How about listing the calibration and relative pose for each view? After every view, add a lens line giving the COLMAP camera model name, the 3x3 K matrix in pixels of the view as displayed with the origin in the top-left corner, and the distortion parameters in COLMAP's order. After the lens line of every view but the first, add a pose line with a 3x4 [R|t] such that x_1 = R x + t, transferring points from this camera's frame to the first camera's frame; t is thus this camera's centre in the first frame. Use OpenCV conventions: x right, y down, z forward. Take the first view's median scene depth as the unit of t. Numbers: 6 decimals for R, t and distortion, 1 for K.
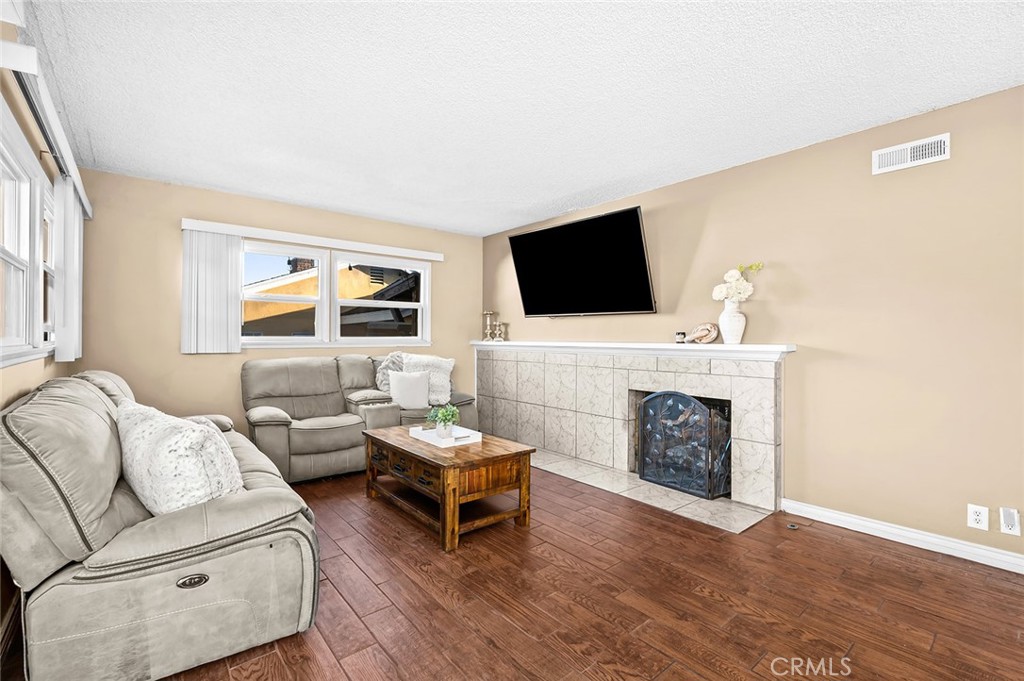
lens RADIAL K [[458.4, 0, 511.1], [0, 458.4, 334.0], [0, 0, 1]] dist [-0.002519, 0.001428]
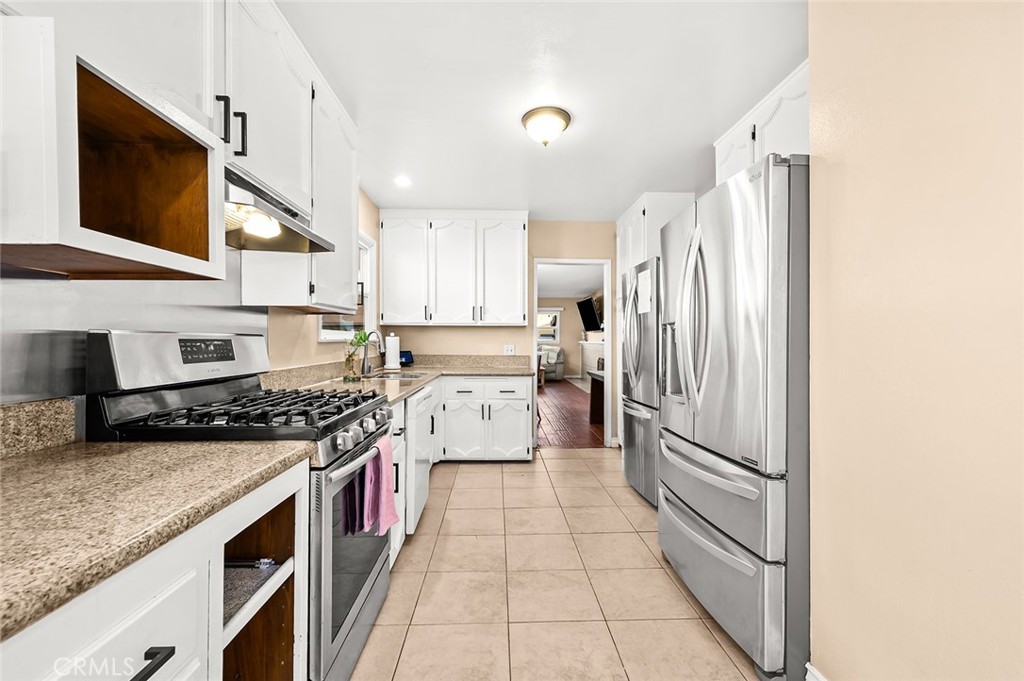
lens RADIAL K [[418.5, 0, 510.9], [0, 418.5, 341.8], [0, 0, 1]] dist [0.003908, -0.000482]
pose [[0.790183, -0.000138, -0.612871, 1.721471], [0.006899, 0.999939, 0.008669, -0.008987], [0.612832, -0.011078, 0.790136, -1.693704]]
